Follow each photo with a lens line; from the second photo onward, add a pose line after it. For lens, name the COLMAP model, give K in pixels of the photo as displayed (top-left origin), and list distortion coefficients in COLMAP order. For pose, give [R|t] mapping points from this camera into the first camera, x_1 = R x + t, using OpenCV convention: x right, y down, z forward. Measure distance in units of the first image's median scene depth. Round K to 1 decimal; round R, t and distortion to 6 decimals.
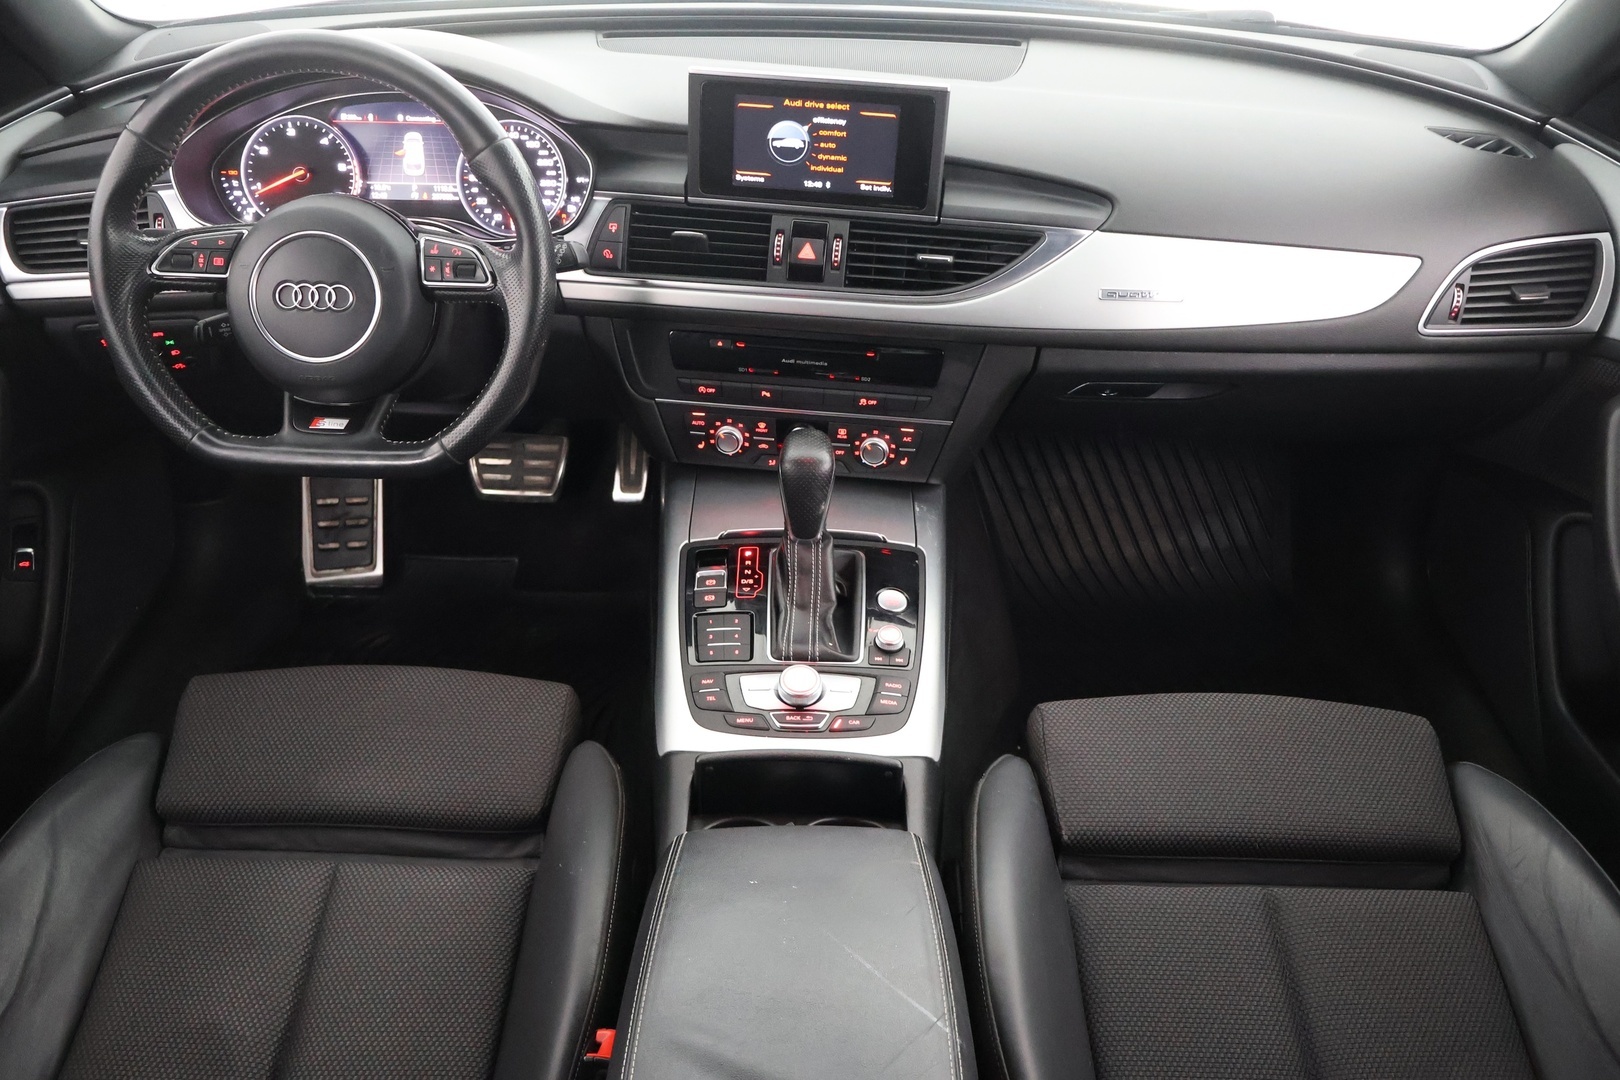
lens RADIAL K [[1335.9, 0, 800.0], [0, 1335.9, 533.1], [0, 0, 1]] dist [-0.000773, -0.014258]
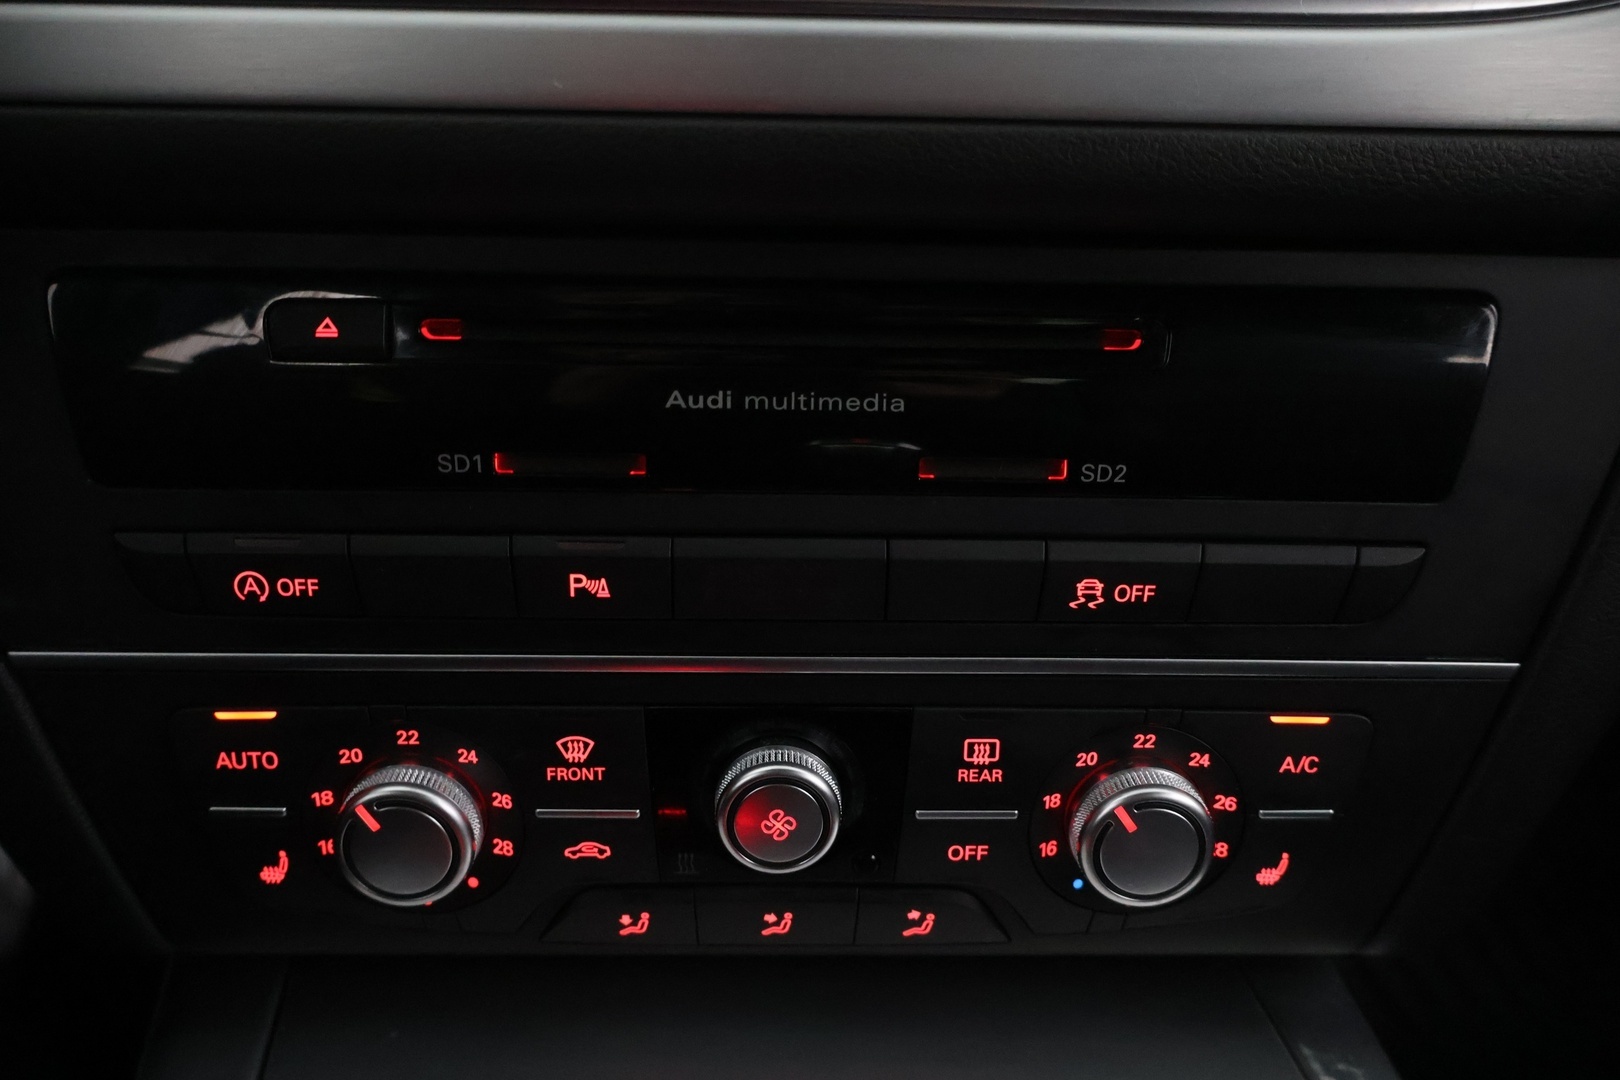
lens RADIAL K [[1335.9, 0, 807.2], [0, 1335.9, 540.8], [0, 0, 1]] dist [-0.000773, -0.014258]
pose [[0.987638, -0.052807, 0.147591, -0.022313], [0.082094, 0.976347, -0.200018, -0.068594], [-0.133537, 0.209662, 0.968612, 0.800338]]
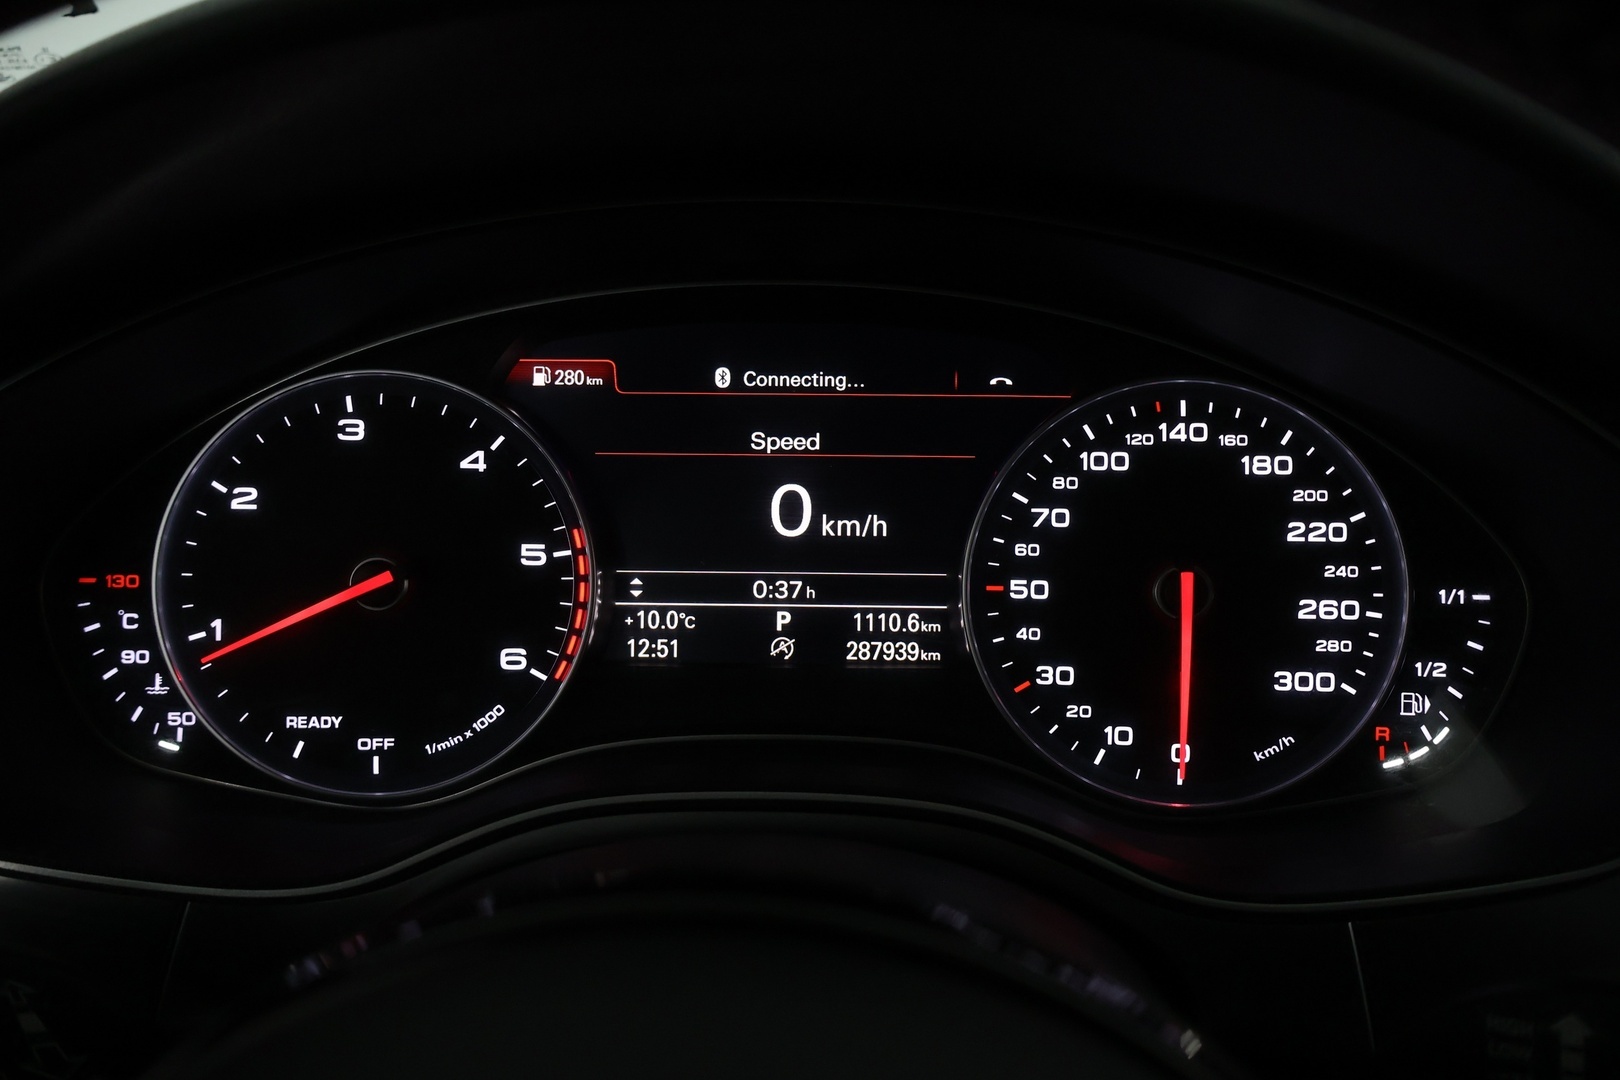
lens RADIAL K [[1335.9, 0, 814.8], [0, 1335.9, 533.8], [0, 0, 1]] dist [-0.000773, -0.014258]
pose [[0.999787, -0.010244, -0.017894, -0.284734], [0.006238, 0.977456, -0.211048, -0.223663], [0.019653, 0.210892, 0.977312, 0.746498]]
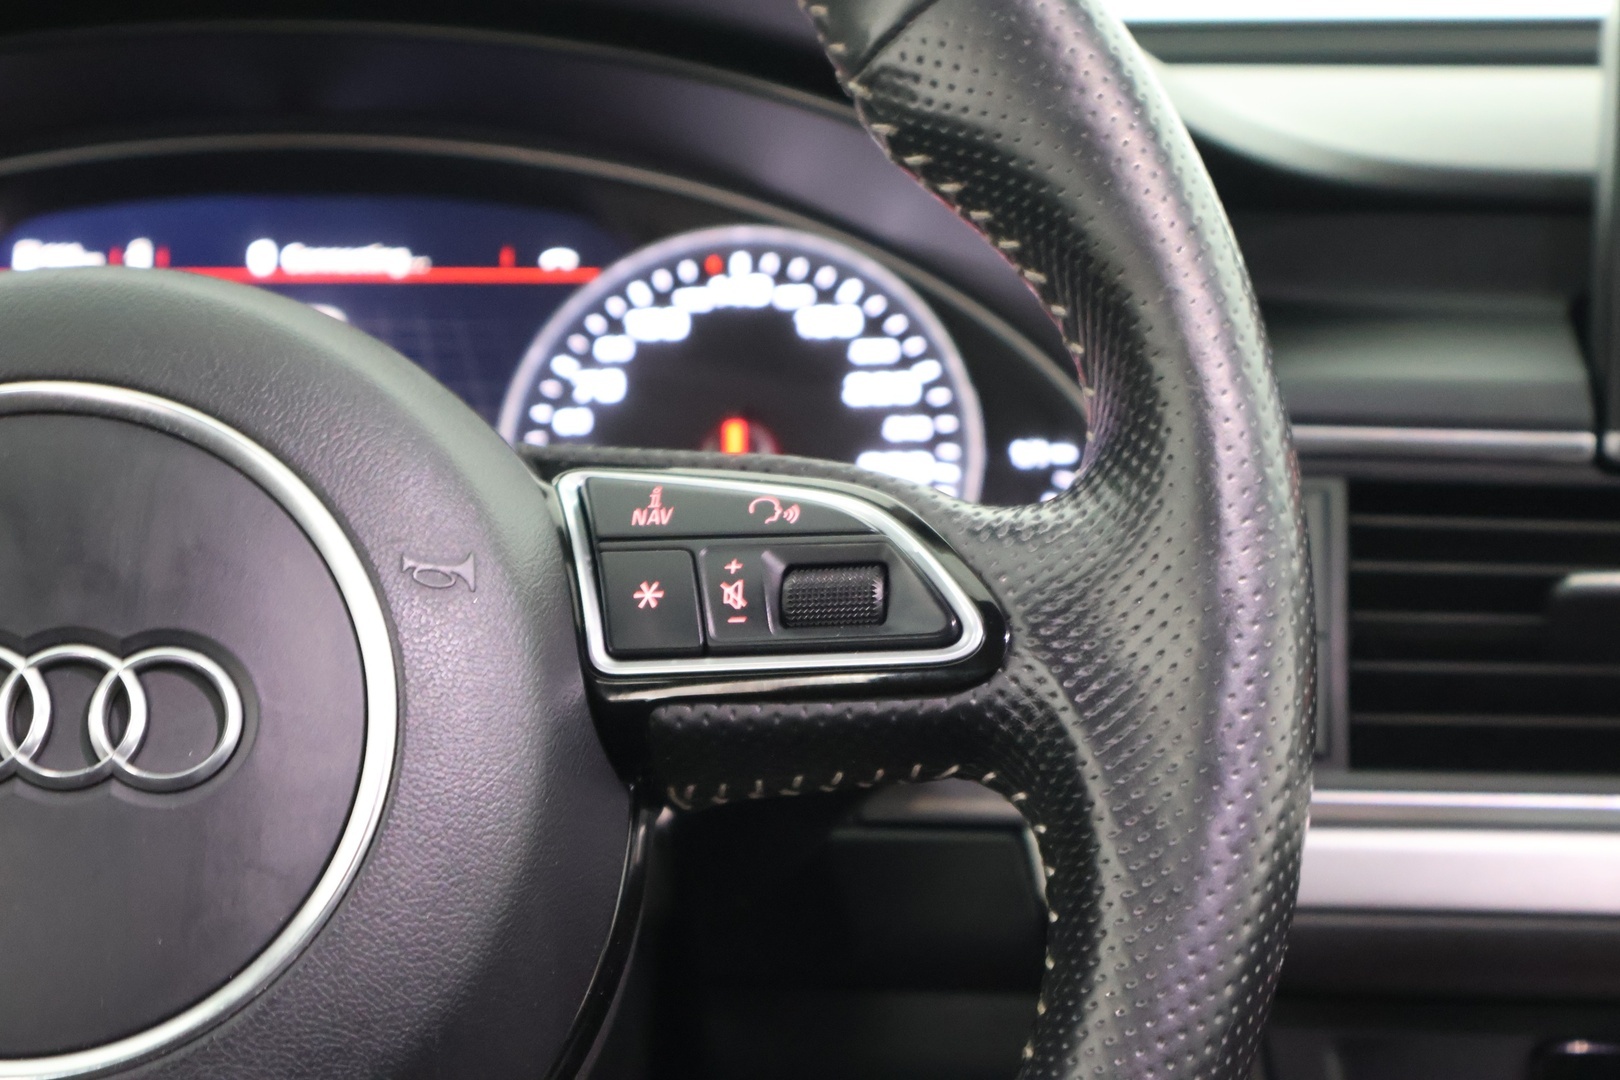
lens RADIAL K [[3265.8, 0, 815.9], [0, 3265.8, 533.9], [0, 0, 1]] dist [-0.022736, 0.000000]
pose [[0.998945, -0.023242, 0.039609, -0.226873], [0.037890, 0.904474, -0.424842, -0.008378], [-0.025951, 0.425895, 0.904400, 0.488769]]
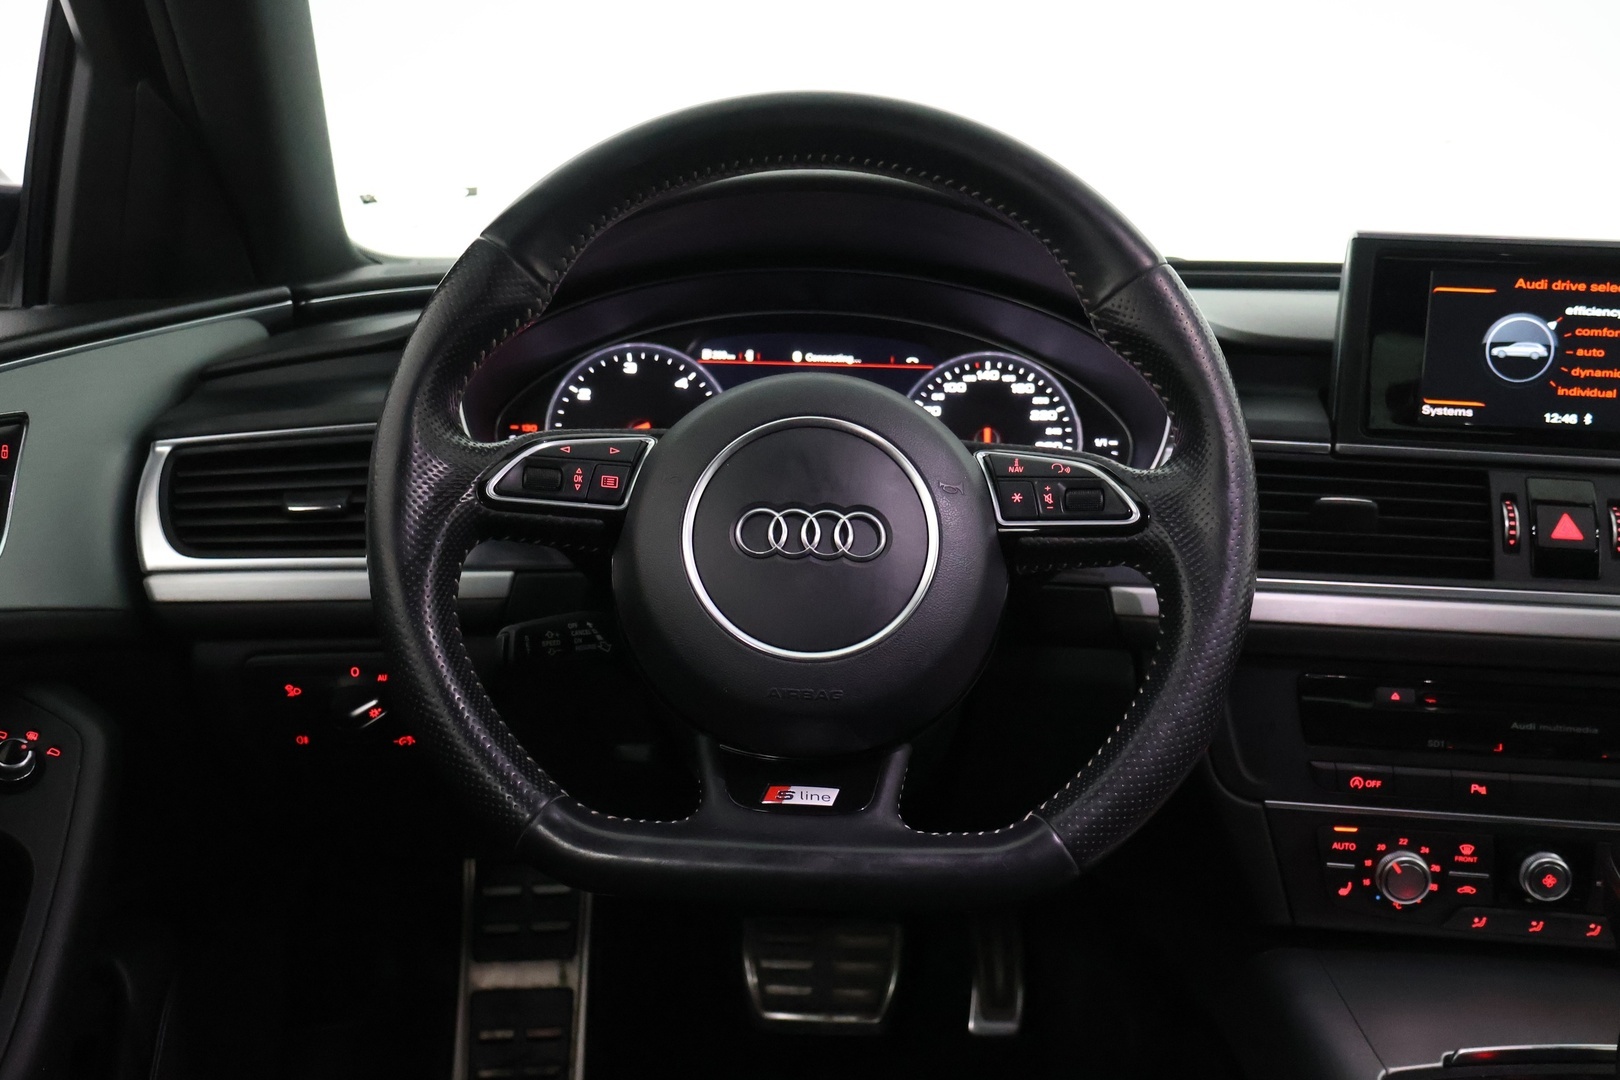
lens RADIAL K [[1503.7, 0, 803.0], [0, 1503.7, 529.5], [0, 0, 1]] dist [-0.002734, 0.000000]
pose [[0.999981, 0.004824, 0.003808, -0.304240], [-0.003015, 0.924928, -0.380131, 0.032895], [-0.005356, 0.380112, 0.924925, 0.385008]]
